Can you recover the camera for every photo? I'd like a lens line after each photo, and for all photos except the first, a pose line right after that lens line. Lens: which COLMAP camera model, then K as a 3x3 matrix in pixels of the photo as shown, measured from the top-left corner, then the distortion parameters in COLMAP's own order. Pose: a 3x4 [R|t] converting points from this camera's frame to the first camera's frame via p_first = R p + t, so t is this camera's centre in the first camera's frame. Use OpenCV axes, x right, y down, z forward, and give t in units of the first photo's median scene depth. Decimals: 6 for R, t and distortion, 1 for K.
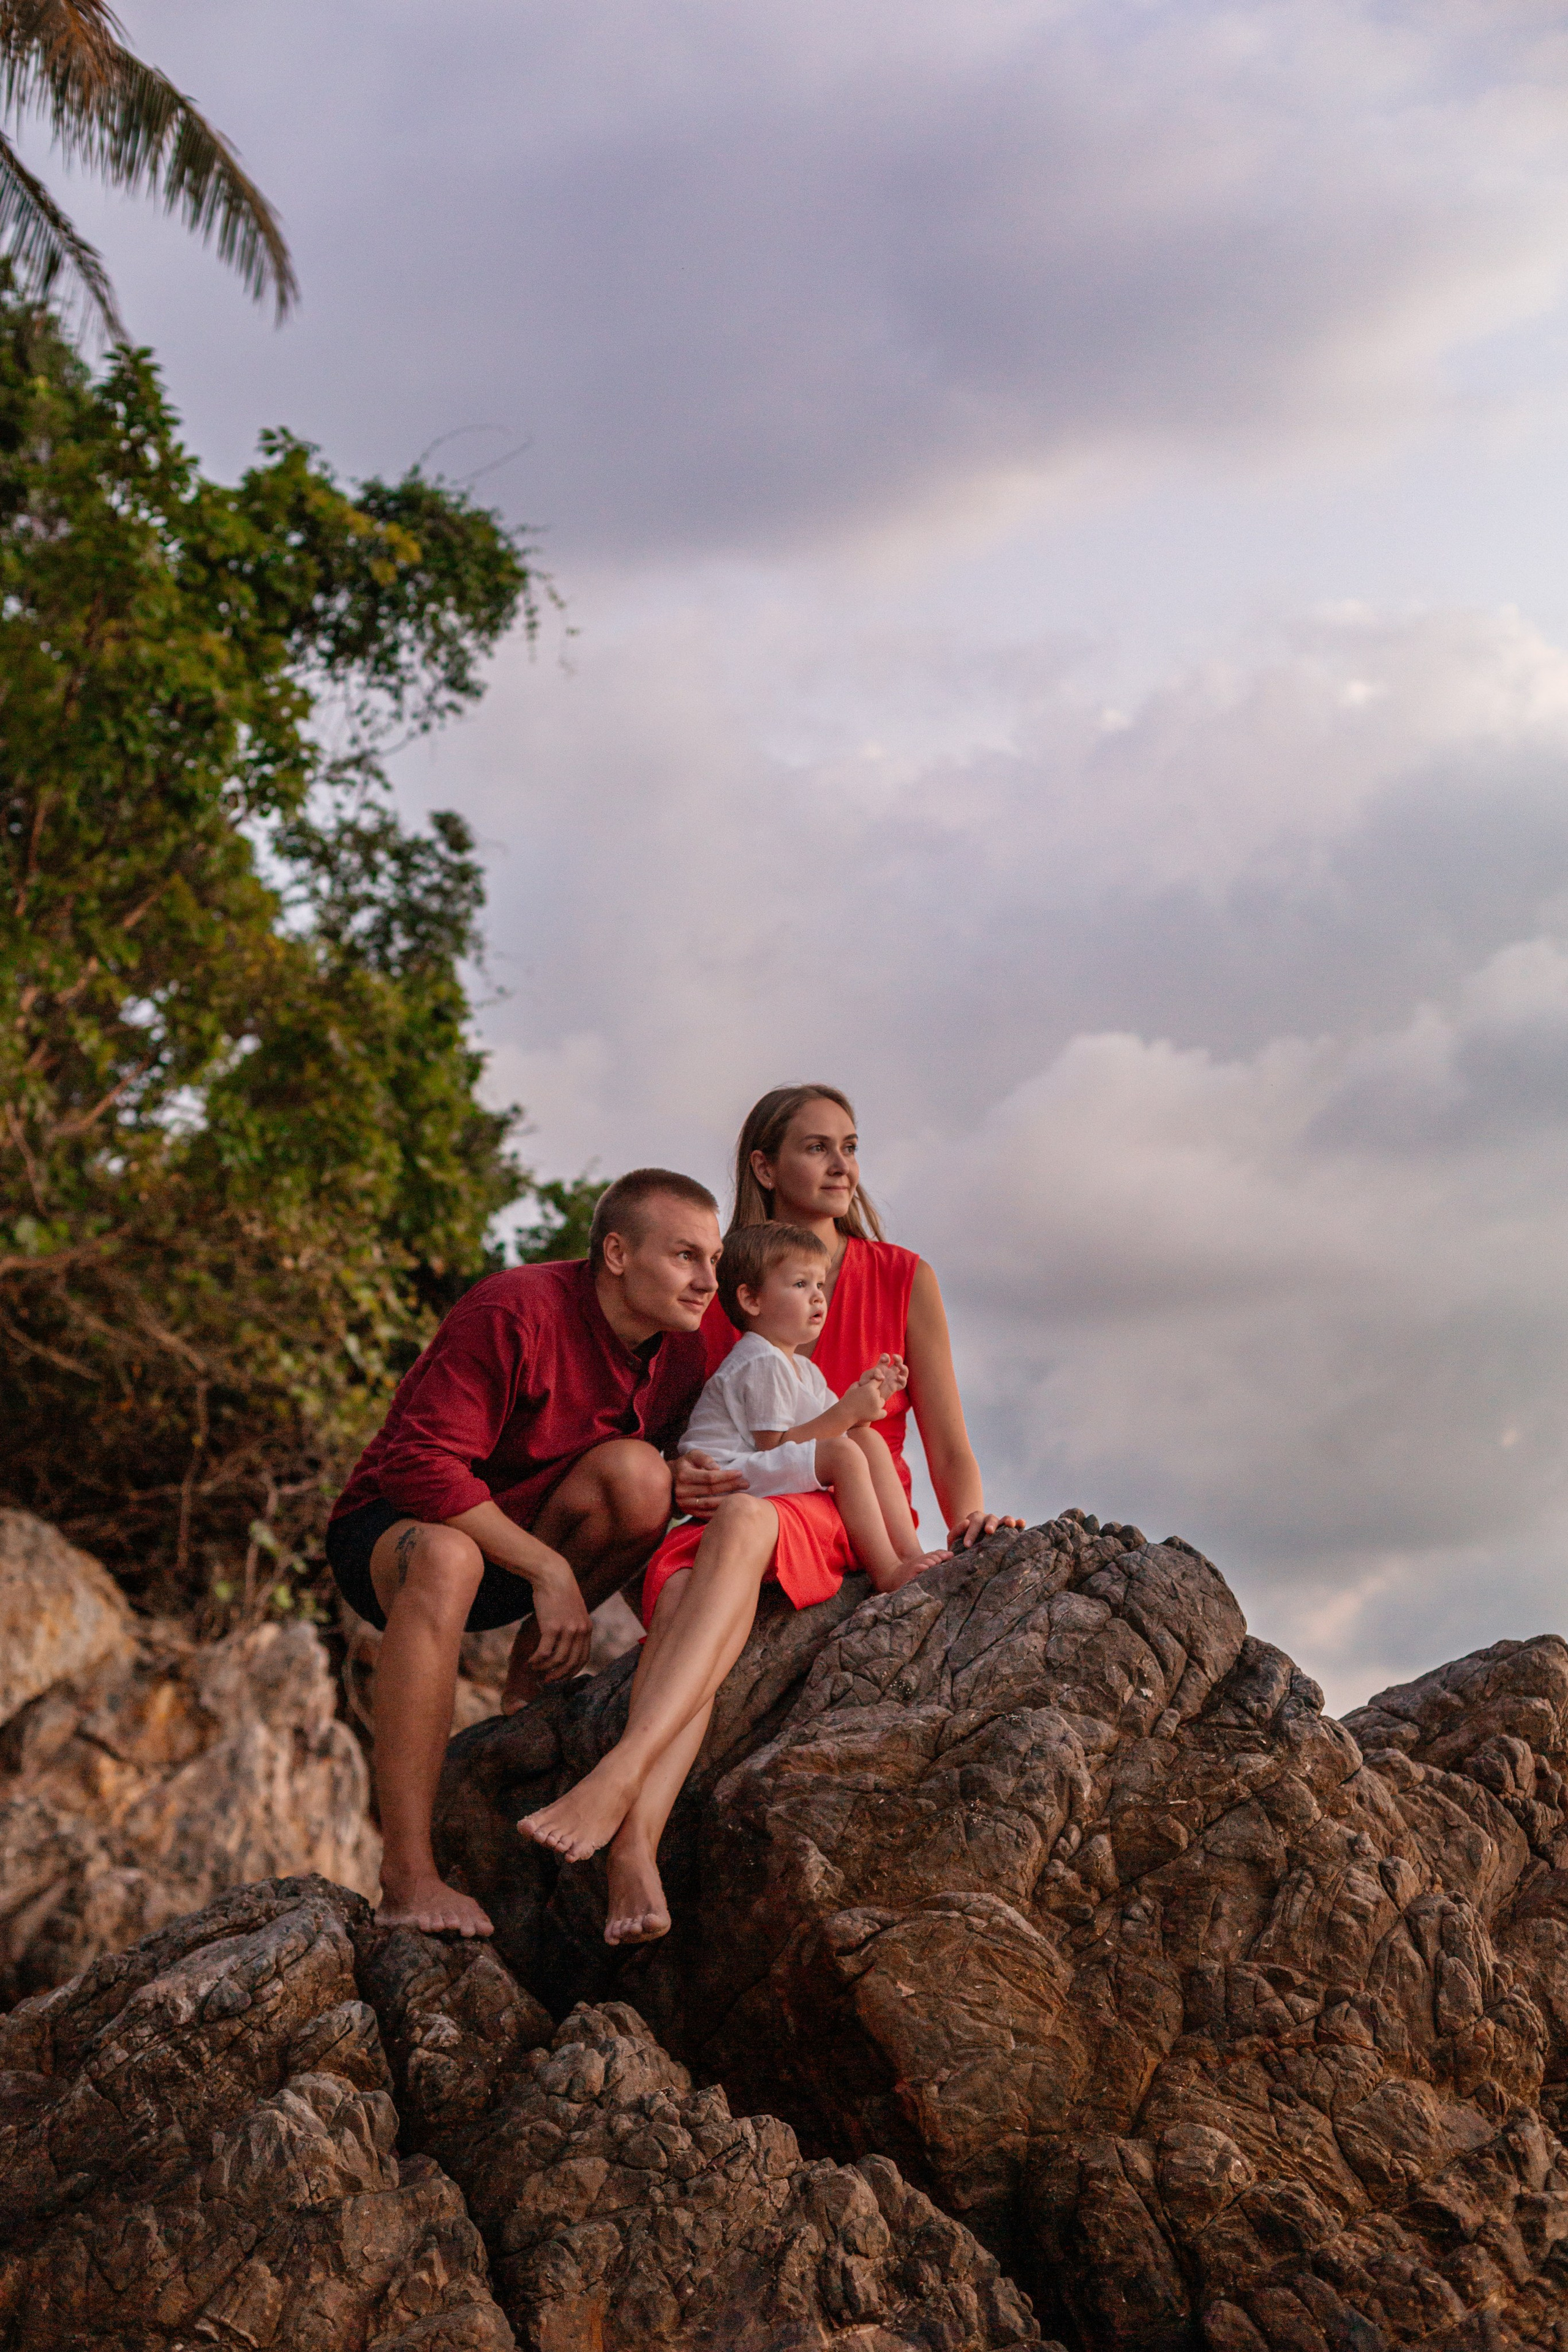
lens RADIAL K [[3405.3, 0, 768.0], [0, 3405.3, 1176.4], [0, 0, 1]] dist [-0.138187, 0.120217]
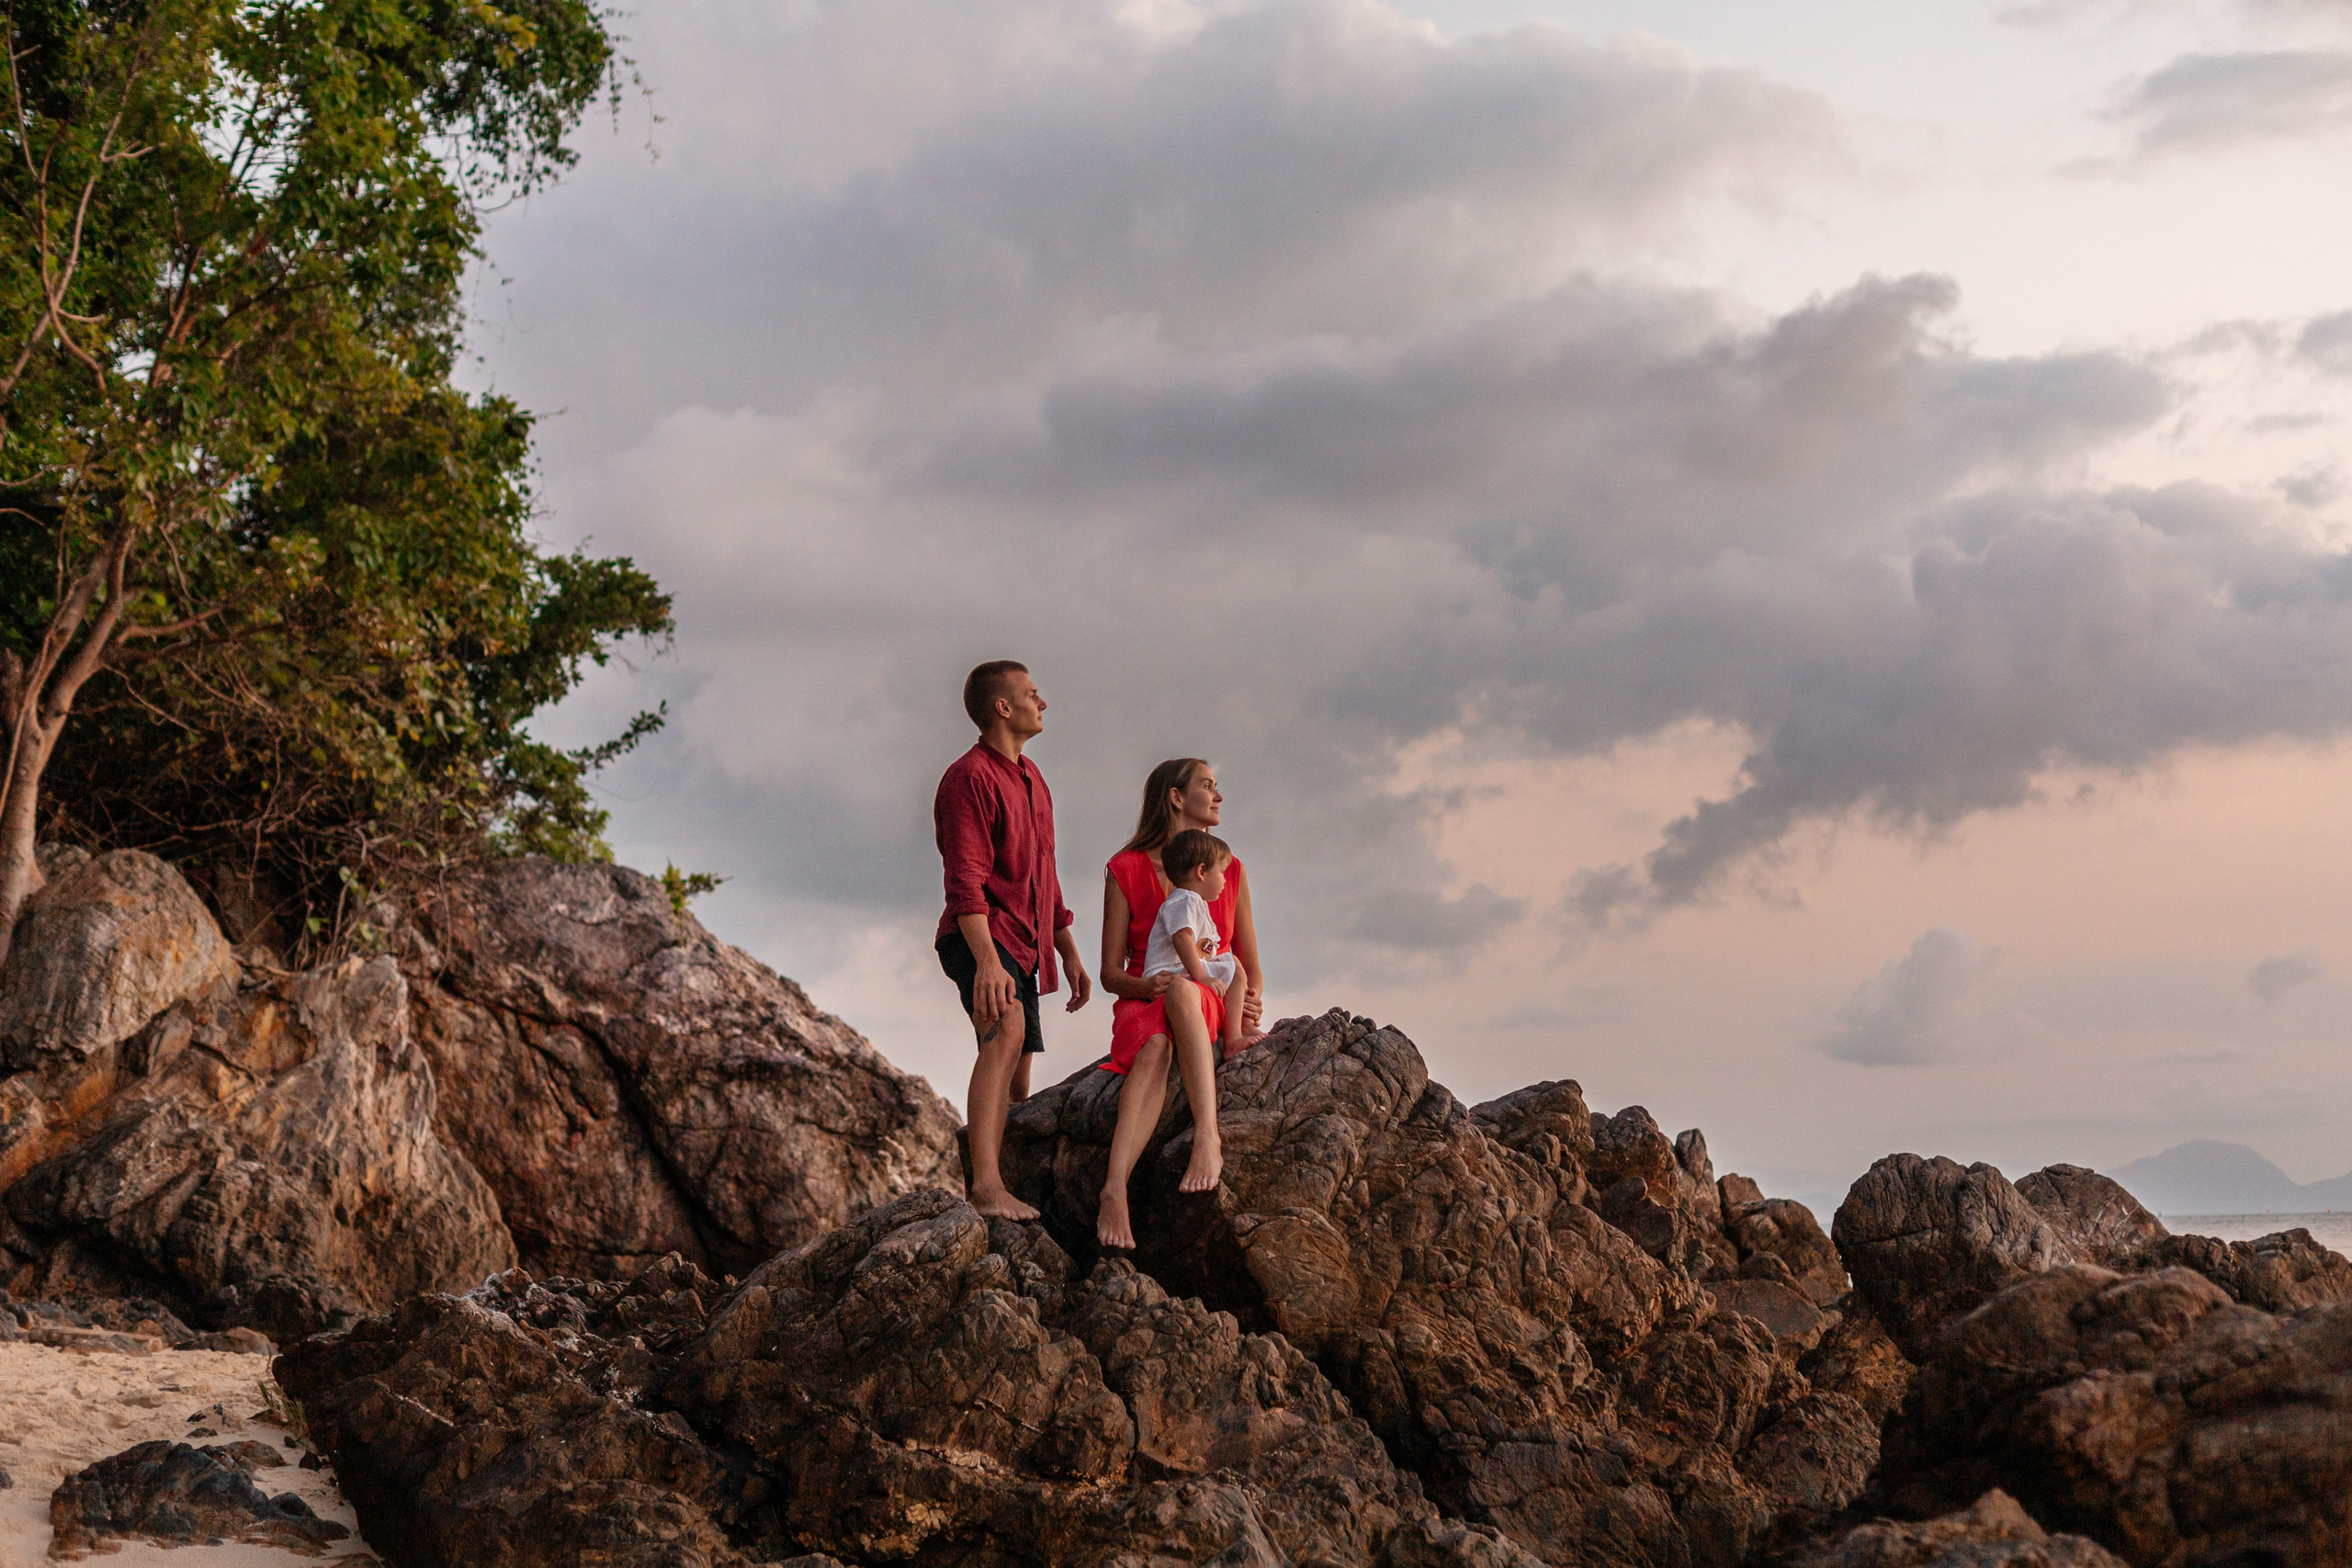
lens RADIAL K [[3496.1, 0, 1176.0], [0, 3496.1, 781.3], [0, 0, 1]] dist [-0.144188, 0.099063]
pose [[0.982568, 0.049011, 0.179327, -0.356595], [-0.064728, 0.994456, 0.082866, -0.184208], [-0.174272, -0.093029, 0.980293, -0.885448]]
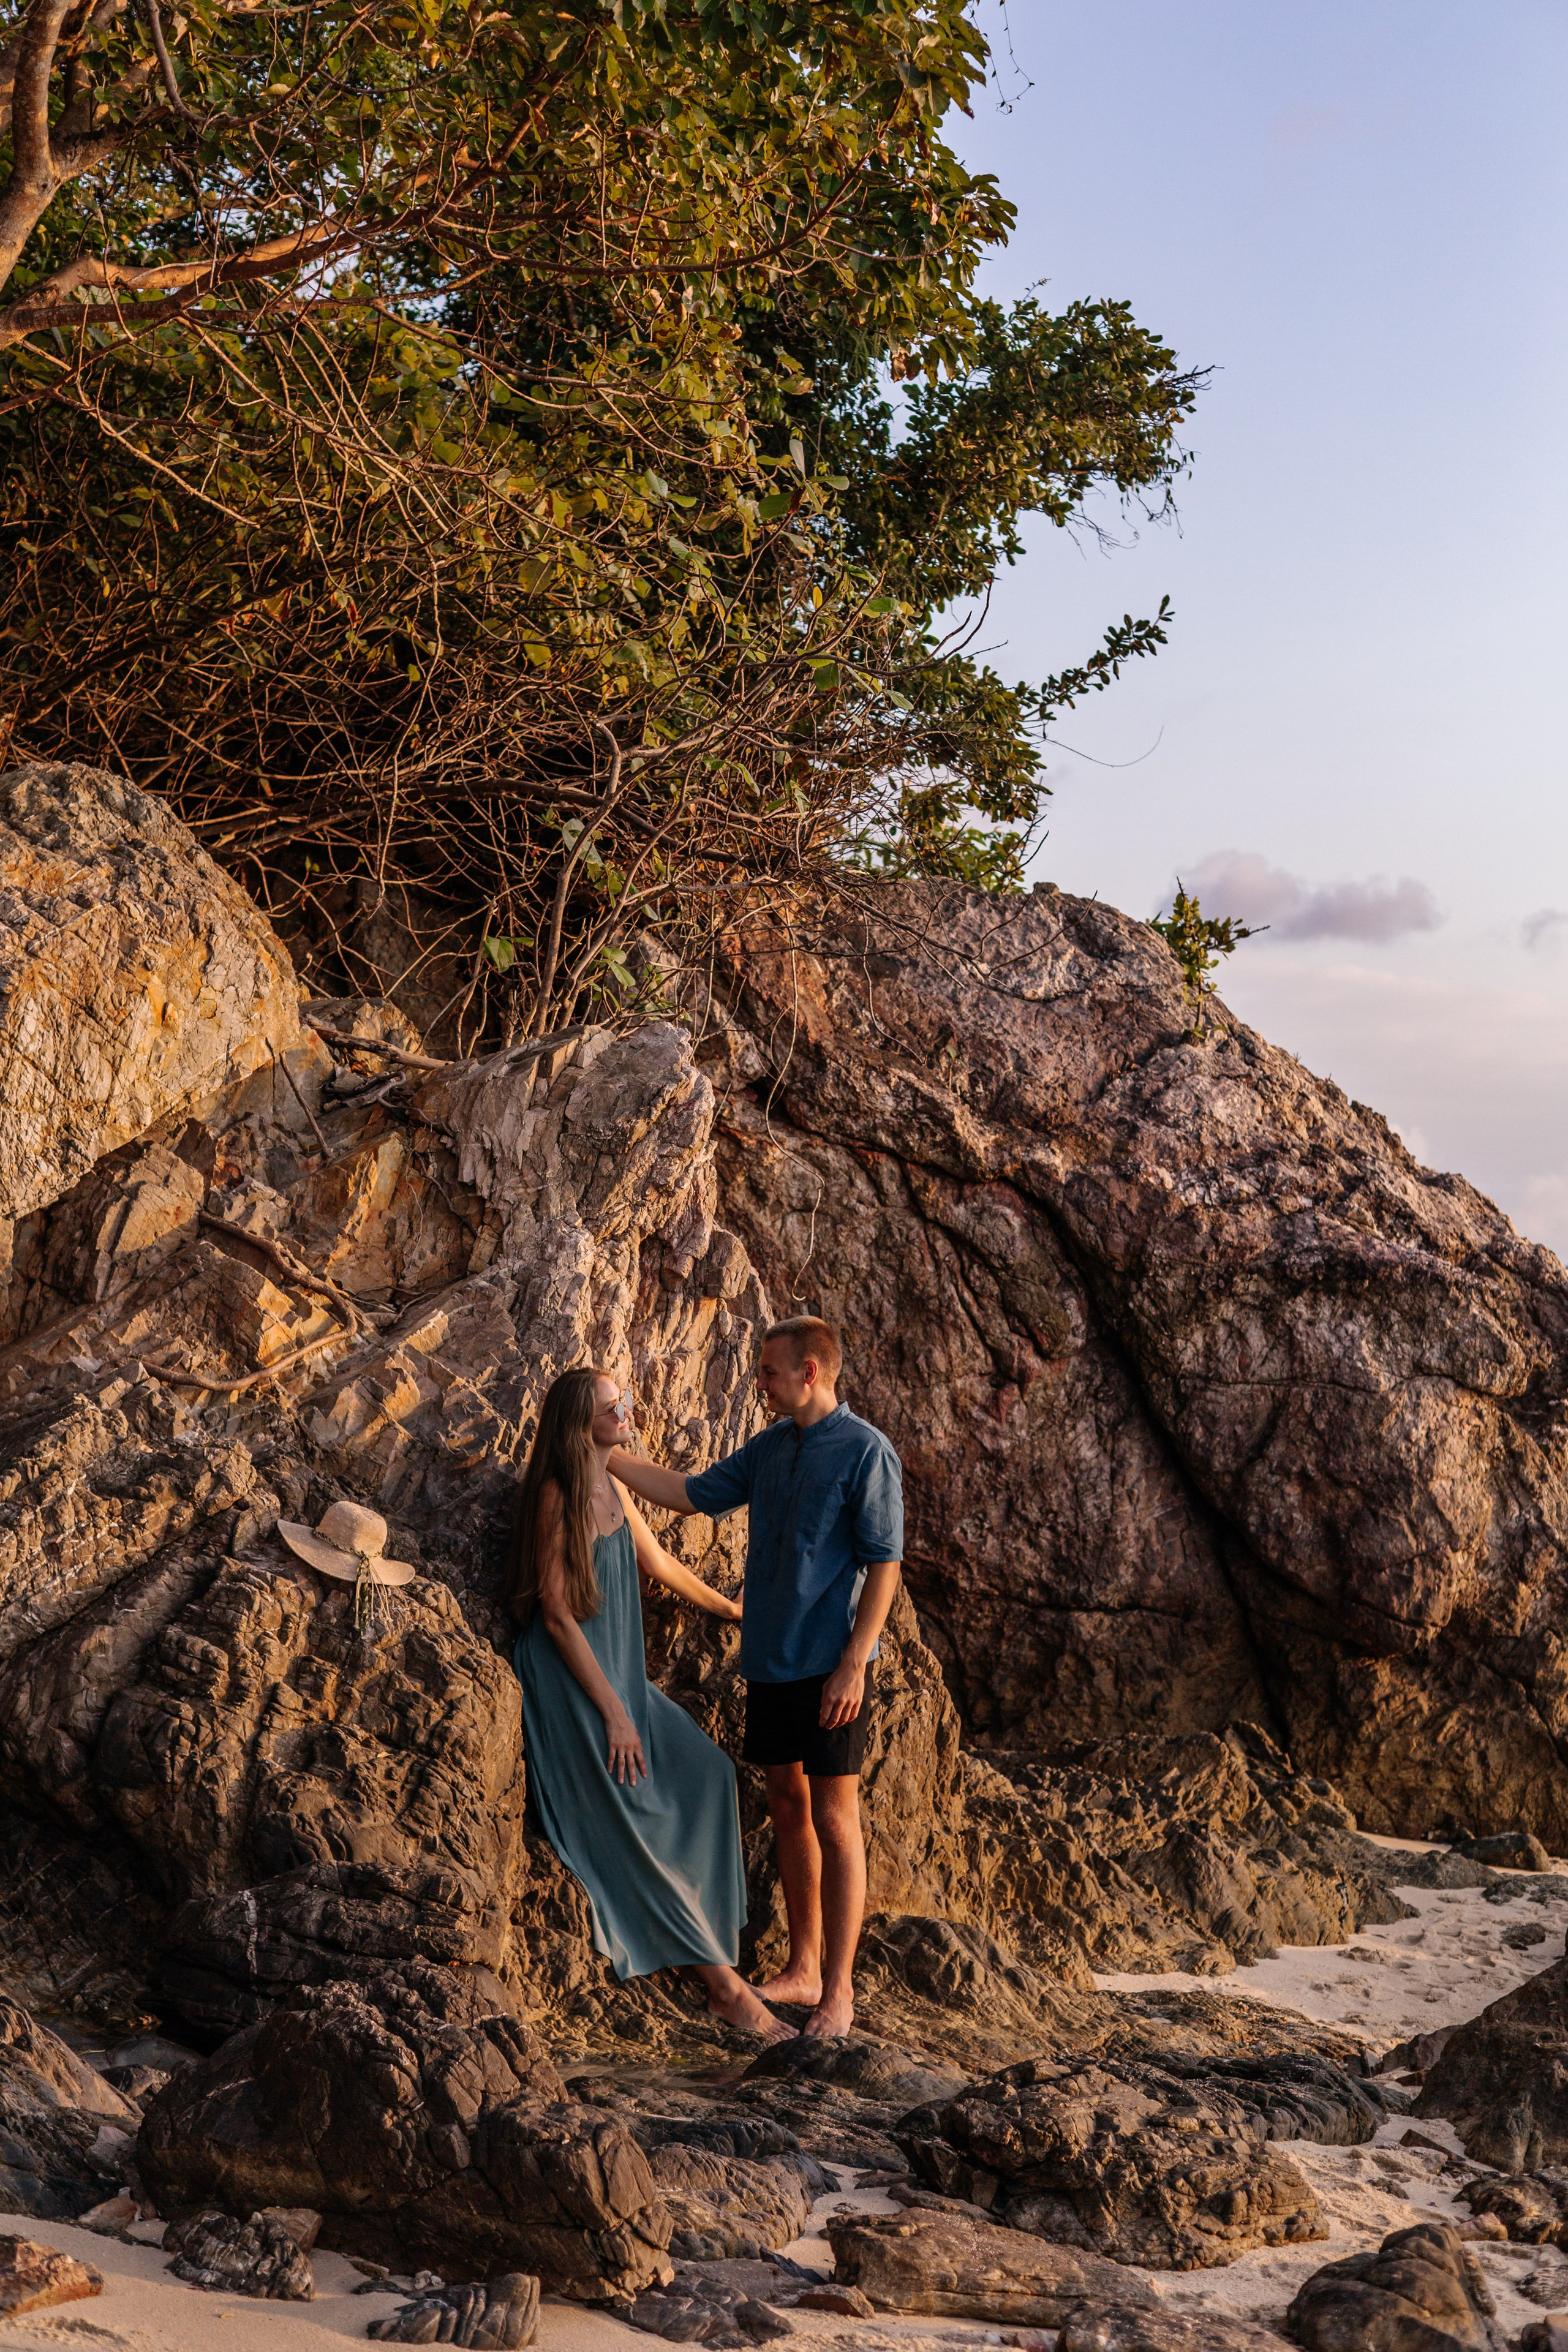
lens RADIAL K [[3763.4, 0, 706.8], [0, 3763.4, 1176.5], [0, 0, 1]] dist [-0.145273, 0.146180]
pose [[0.997949, 0.058179, -0.026700, -0.473318], [-0.052980, 0.984767, 0.165612, 0.257849], [0.035928, -0.163858, 0.985830, 1.877338]]
